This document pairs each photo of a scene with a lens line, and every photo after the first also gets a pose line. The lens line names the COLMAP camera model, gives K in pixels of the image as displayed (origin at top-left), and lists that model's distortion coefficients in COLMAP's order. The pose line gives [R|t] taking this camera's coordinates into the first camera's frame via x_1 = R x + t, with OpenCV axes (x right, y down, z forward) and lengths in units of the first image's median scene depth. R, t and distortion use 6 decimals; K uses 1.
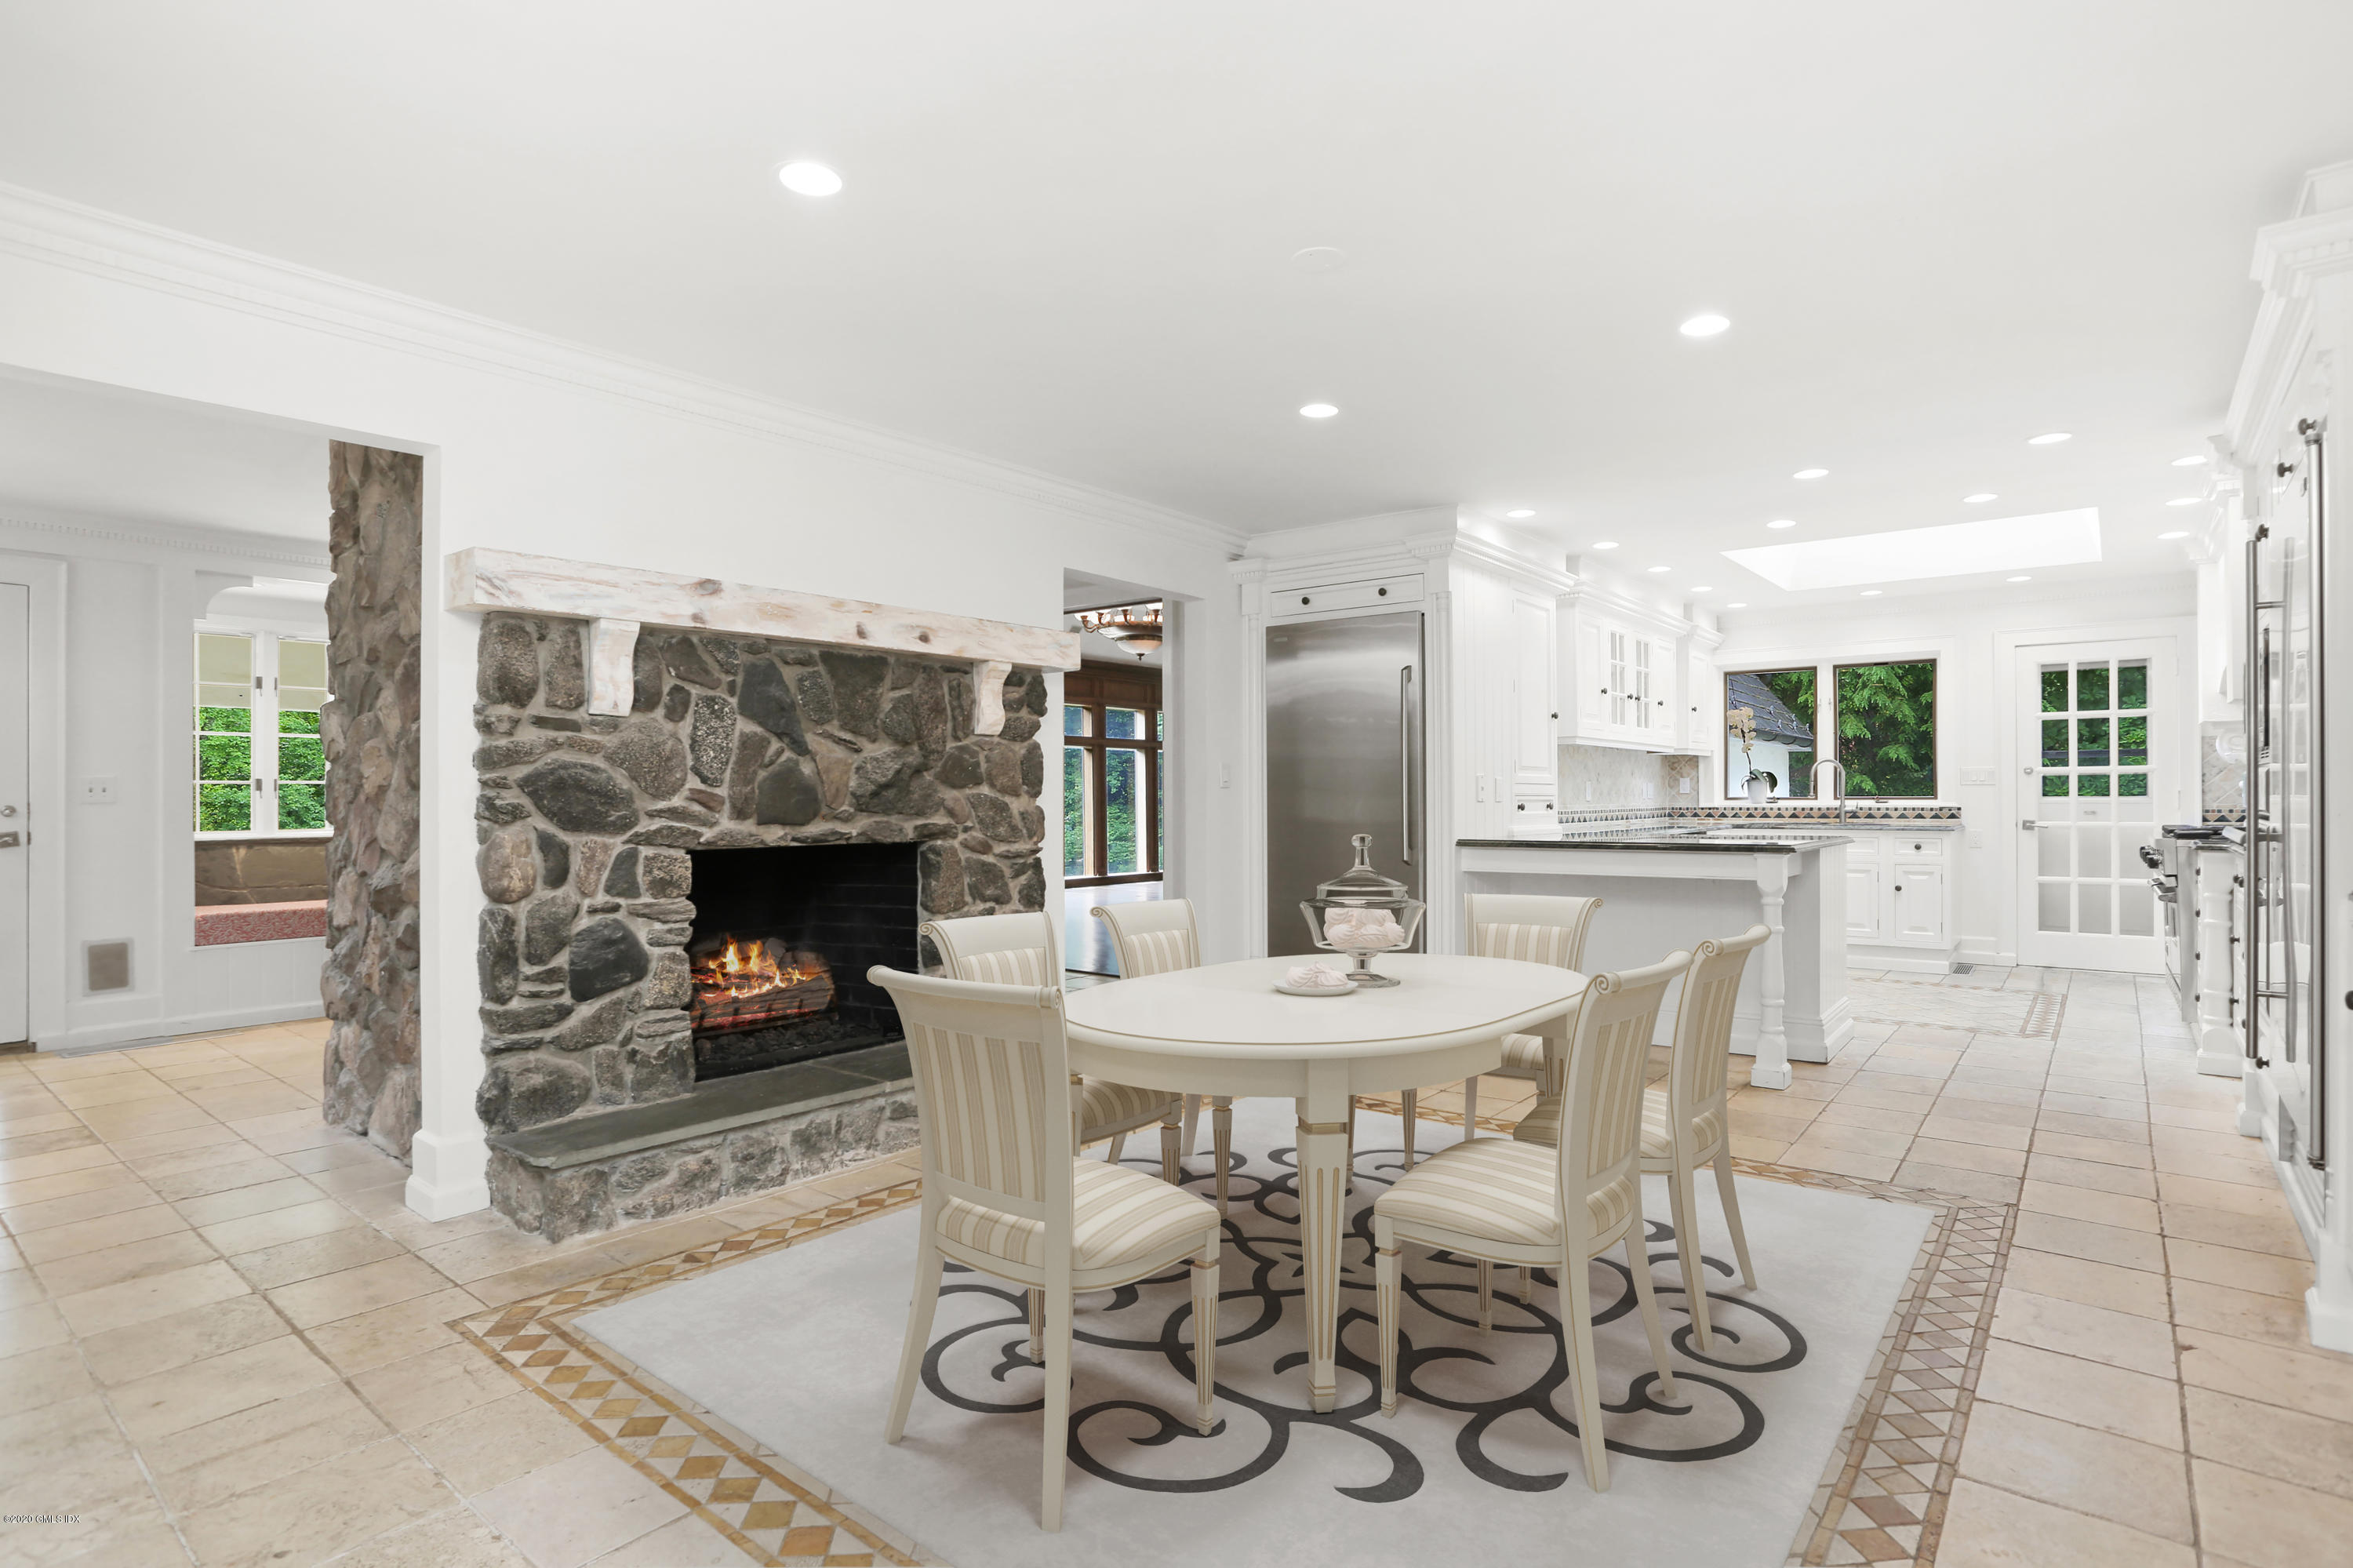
lens RADIAL K [[1187.8, 0, 1173.1], [0, 1187.8, 774.9], [0, 0, 1]] dist [-0.083478, 0.040775]
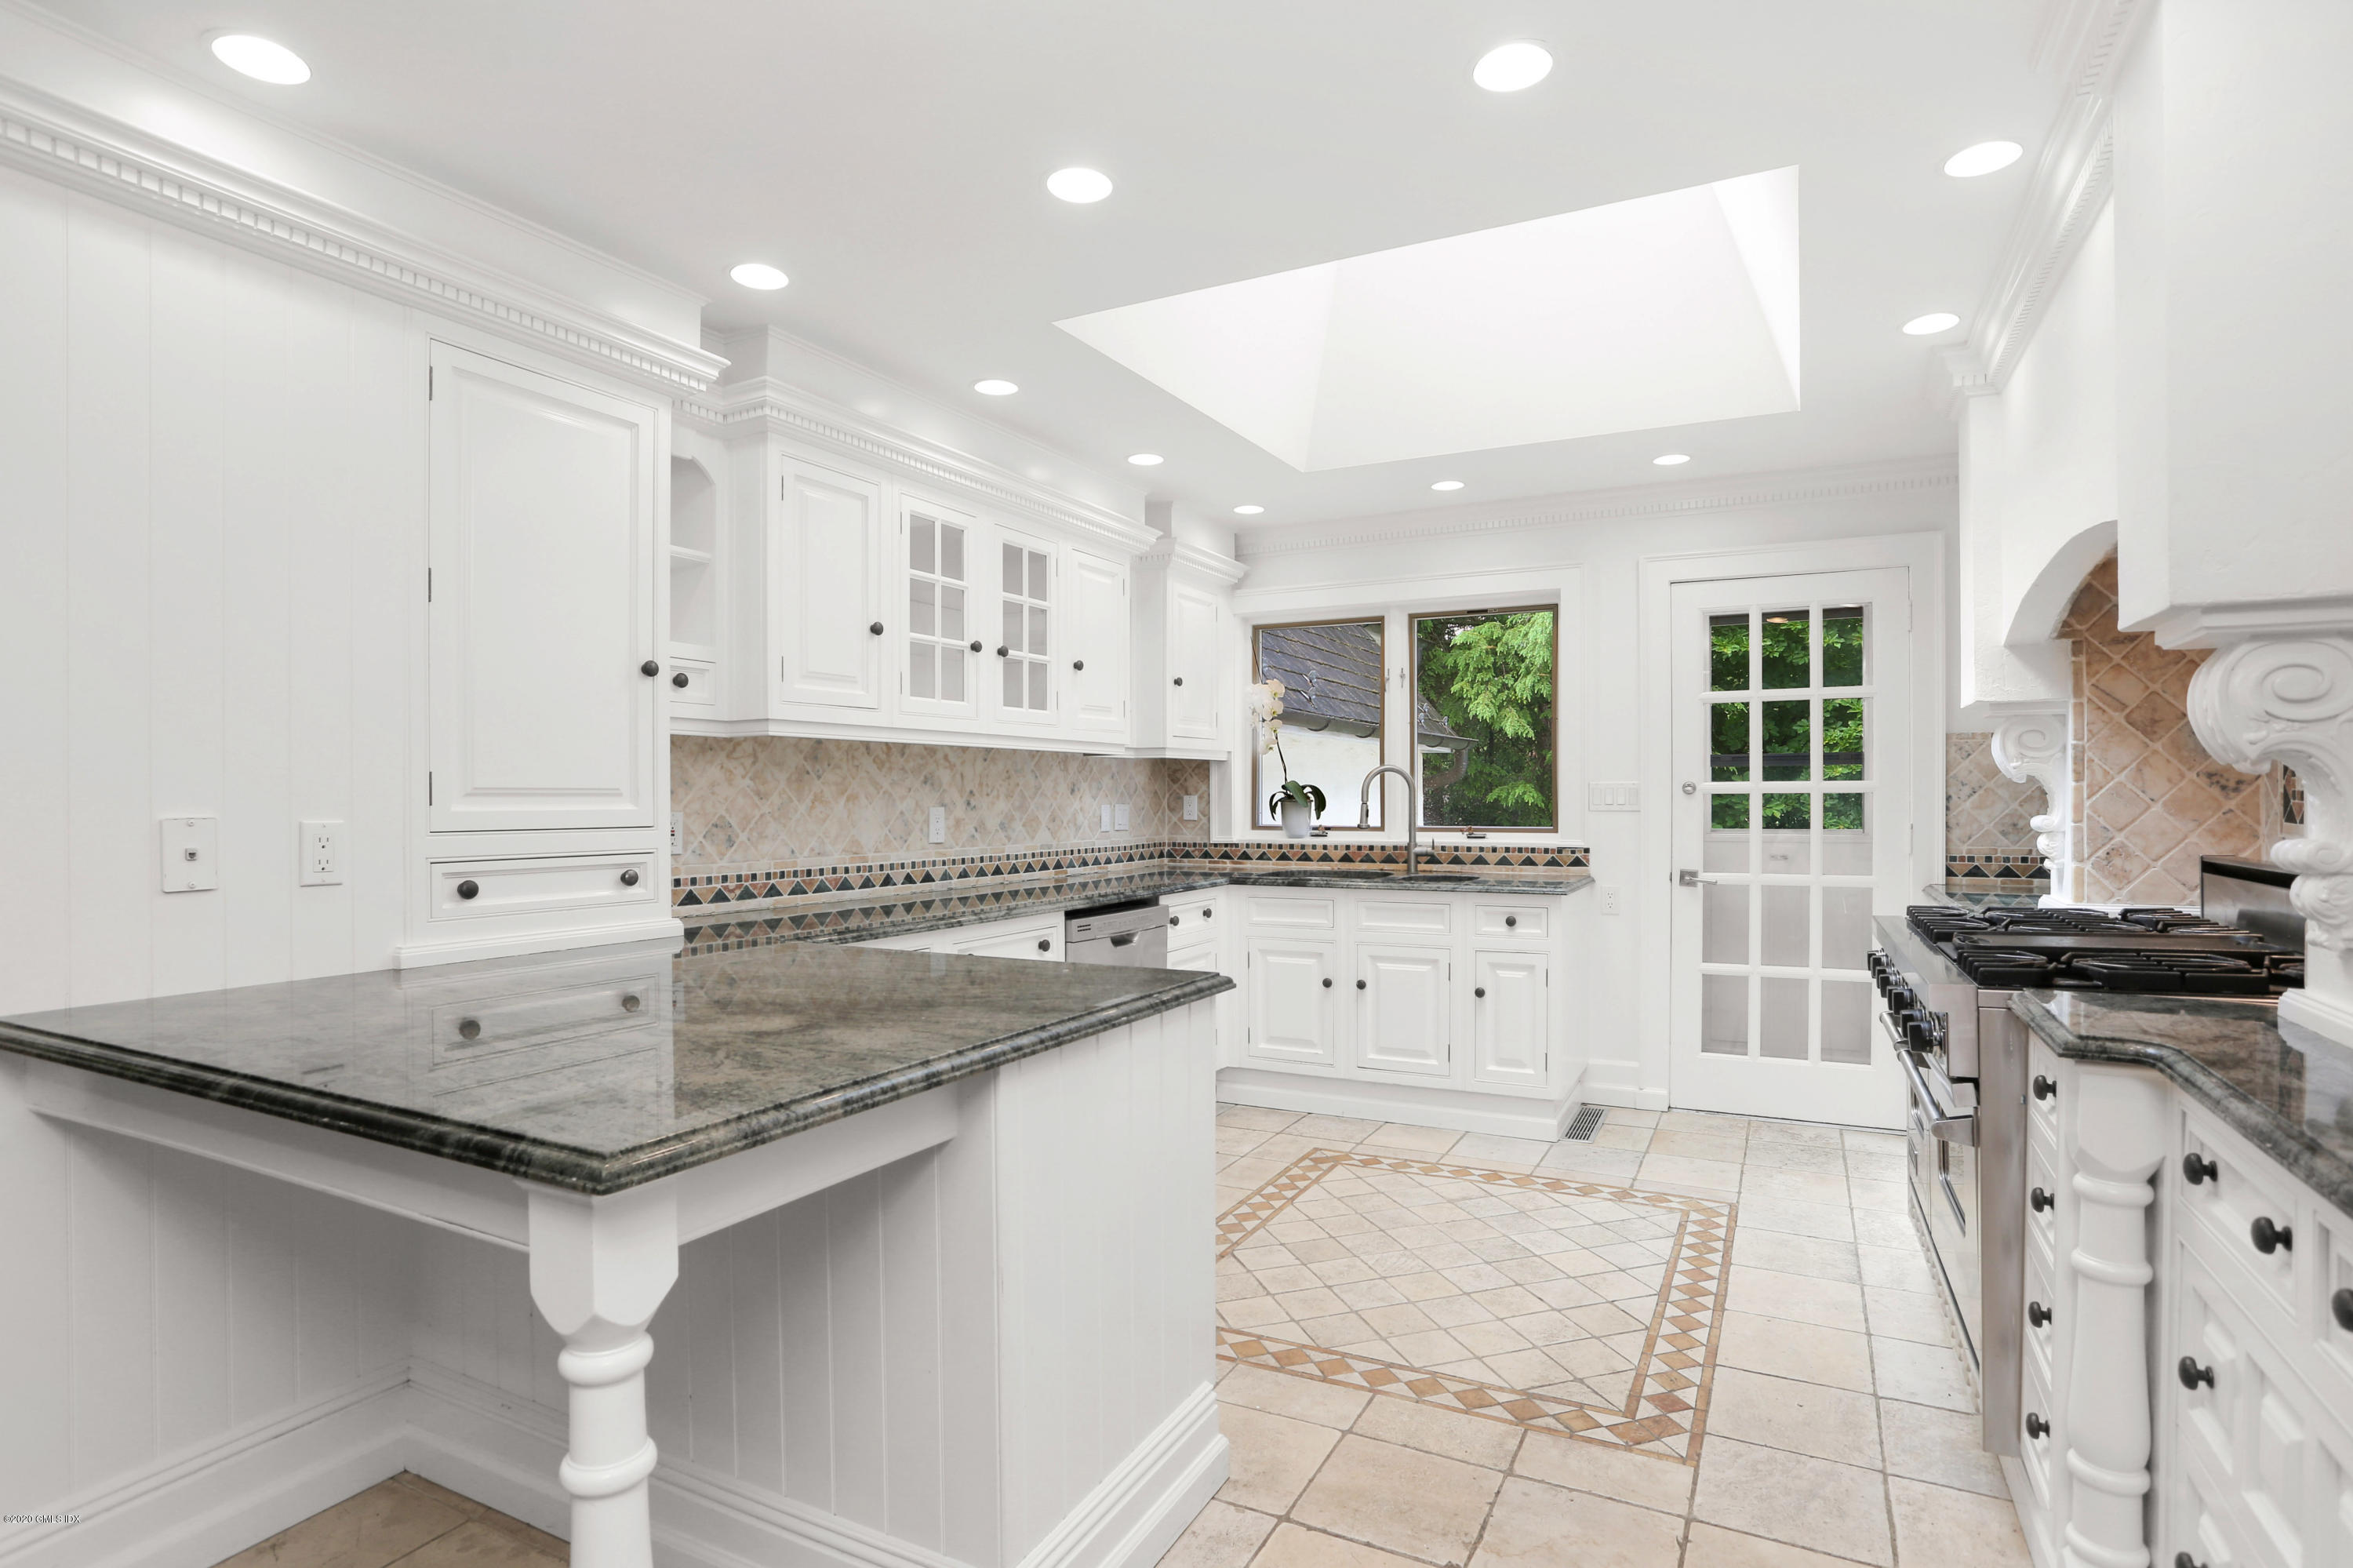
lens RADIAL K [[1187.8, 0, 1173.1], [0, 1187.8, 774.9], [0, 0, 1]] dist [-0.083478, 0.040775]
pose [[0.980843, 0.002069, 0.194787, 0.357317], [-0.002423, 0.999996, 0.001581, -0.010883], [-0.194783, -0.002023, 0.980844, 0.447085]]
